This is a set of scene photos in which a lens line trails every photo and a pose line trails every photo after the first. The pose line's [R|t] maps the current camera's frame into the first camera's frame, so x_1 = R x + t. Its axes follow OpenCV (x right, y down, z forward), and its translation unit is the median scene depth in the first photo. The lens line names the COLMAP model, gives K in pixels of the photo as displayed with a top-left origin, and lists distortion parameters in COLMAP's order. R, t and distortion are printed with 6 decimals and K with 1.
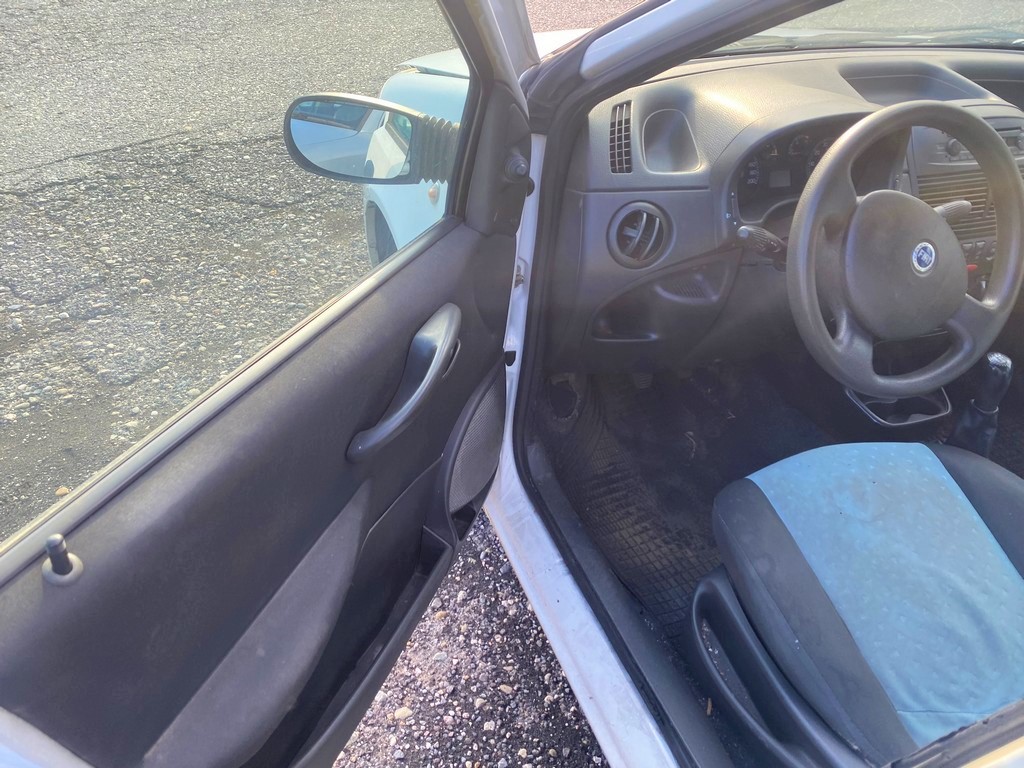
lens RADIAL K [[783.7, 0, 494.3], [0, 783.7, 388.1], [0, 0, 1]] dist [0.023273, -0.025400]
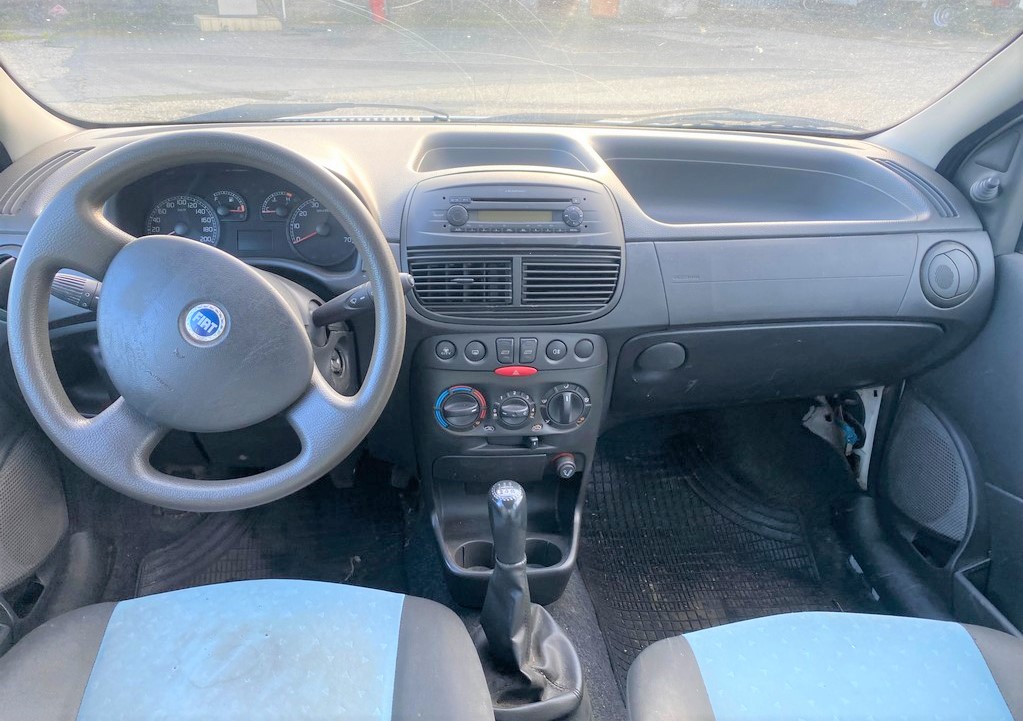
lens RADIAL K [[780.5, 0, 511.1], [0, 780.5, 347.3], [0, 0, 1]] dist [0.102805, -0.171883]
pose [[0.967435, 0.080904, -0.239843, 0.877570], [-0.129417, 0.972428, -0.193997, -0.028113], [0.217535, 0.218719, 0.951231, 0.293180]]
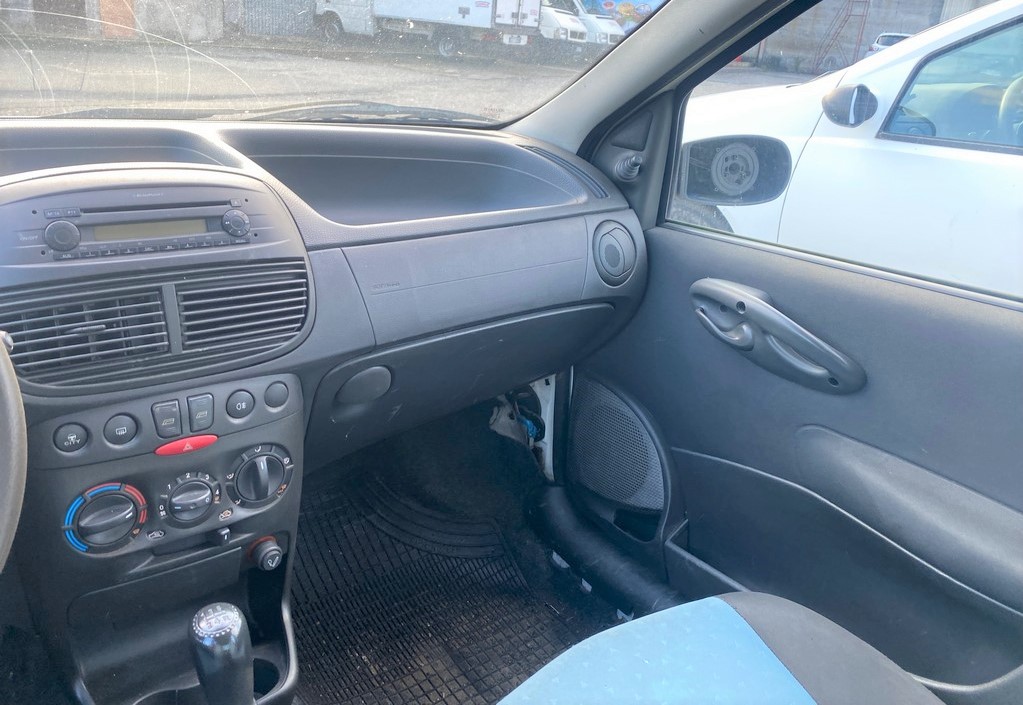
lens RADIAL K [[781.3, 0, 503.8], [0, 781.3, 313.7], [0, 0, 1]] dist [0.042091, -0.083331]
pose [[0.957104, -0.083925, 0.277326, 0.752048], [0.157408, 0.954178, -0.254492, -0.073430], [-0.243260, 0.287228, 0.926458, 0.463256]]
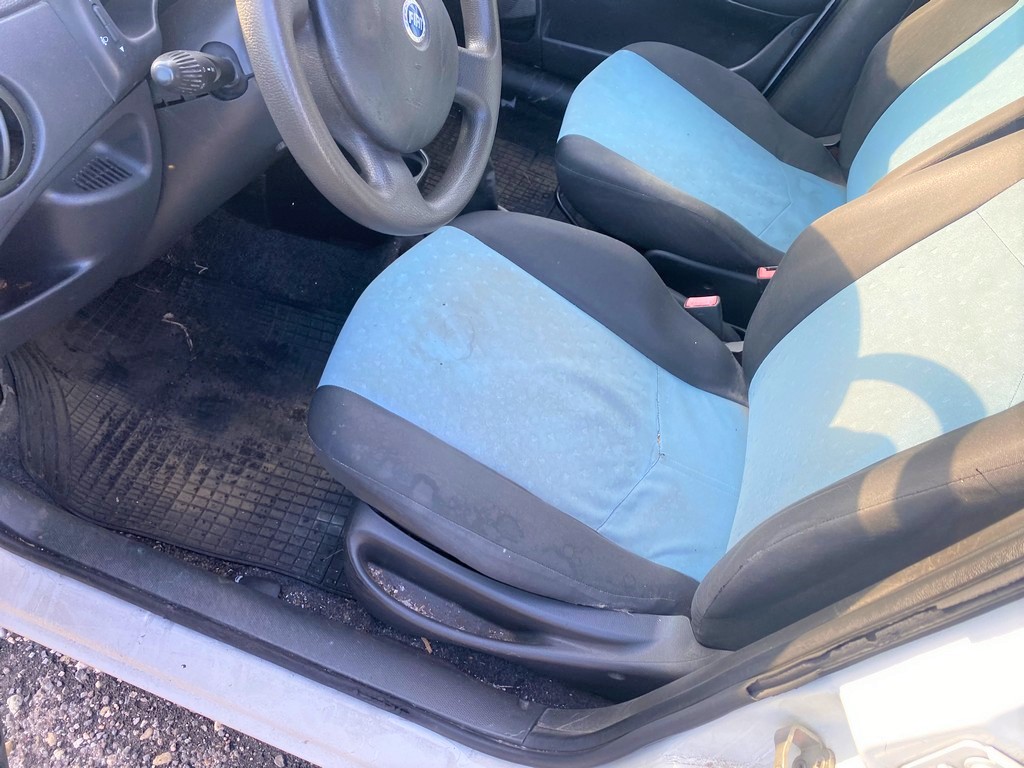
lens RADIAL K [[782.0, 0, 508.0], [0, 782.0, 389.4], [0, 0, 1]] dist [0.026031, -0.026753]
pose [[0.641772, -0.563983, 0.519665, 0.045322], [0.355612, 0.819218, 0.449912, -0.157821], [-0.679462, -0.103942, 0.726311, 0.348822]]
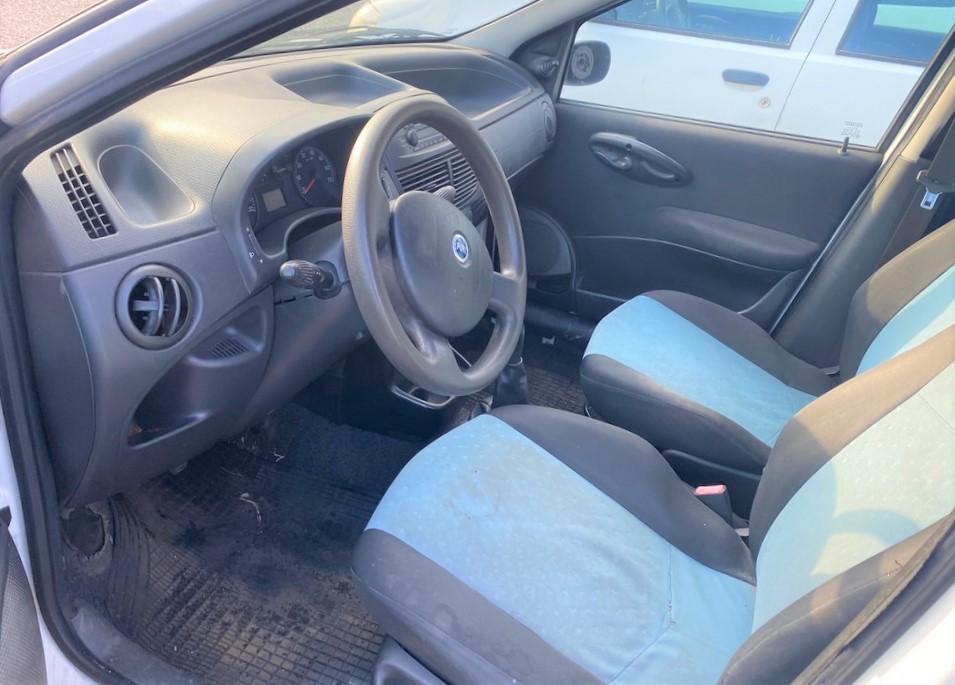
lens RADIAL K [[776.4, 0, 479.8], [0, 776.4, 328.8], [0, 0, 1]] dist [0.101626, -0.205872]
pose [[0.720222, -0.304426, 0.623382, -0.069828], [0.353715, 0.934145, 0.047522, -0.094669], [-0.596796, 0.186273, 0.780472, 0.205497]]
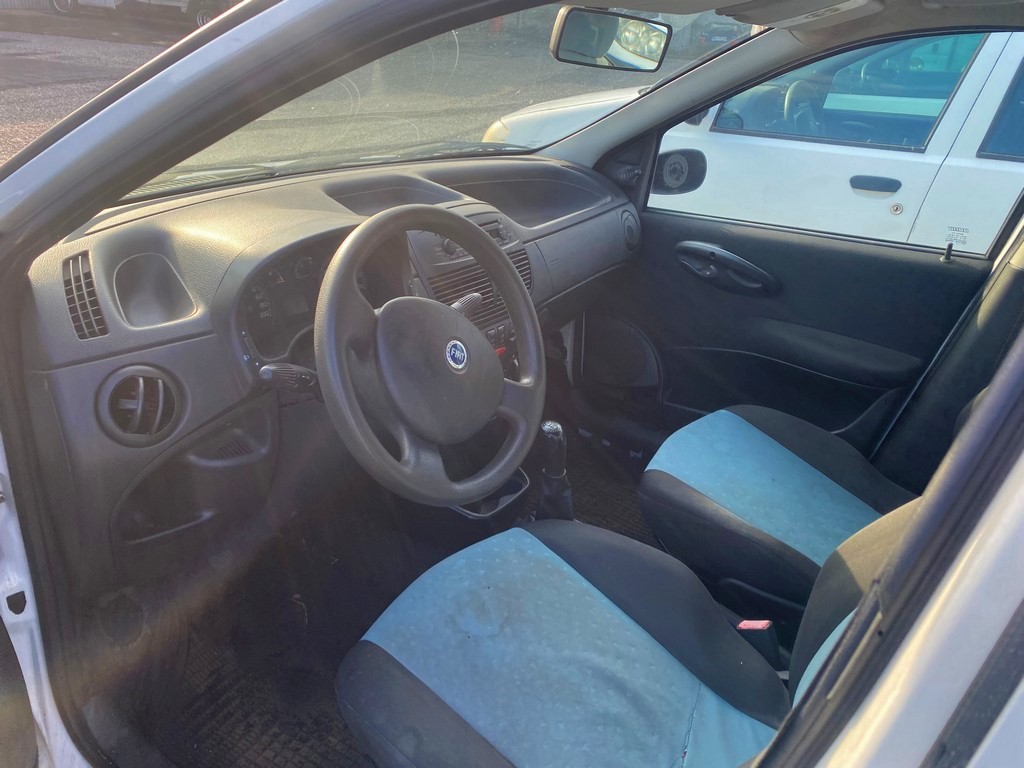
lens RADIAL K [[778.4, 0, 517.4], [0, 778.4, 383.5], [0, 0, 1]] dist [0.061091, -0.100807]
pose [[0.822086, -0.242116, 0.515319, 0.088515], [0.324649, 0.942863, -0.074918, -0.030873], [-0.467736, 0.228887, 0.853717, 0.129770]]
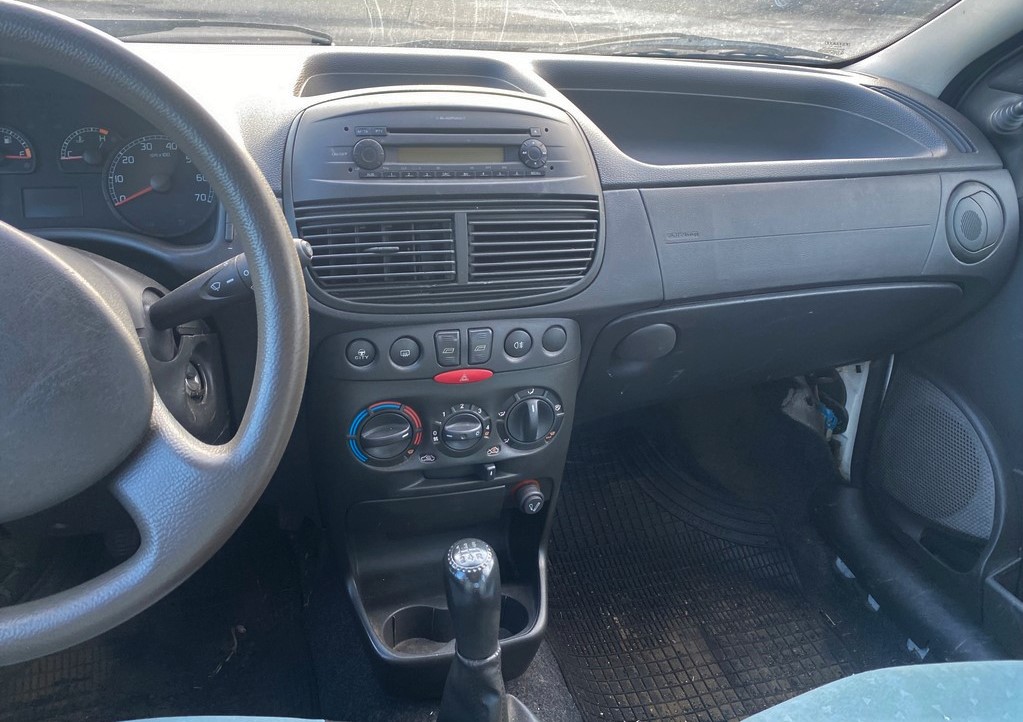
lens RADIAL K [[774.8, 0, 515.0], [0, 774.8, 337.9], [0, 0, 1]] dist [0.079825, -0.113379]
pose [[0.996926, 0.025486, -0.074094, 0.760795], [-0.039871, 0.979045, -0.199703, -0.080784], [0.067452, 0.202043, 0.977051, 0.527477]]
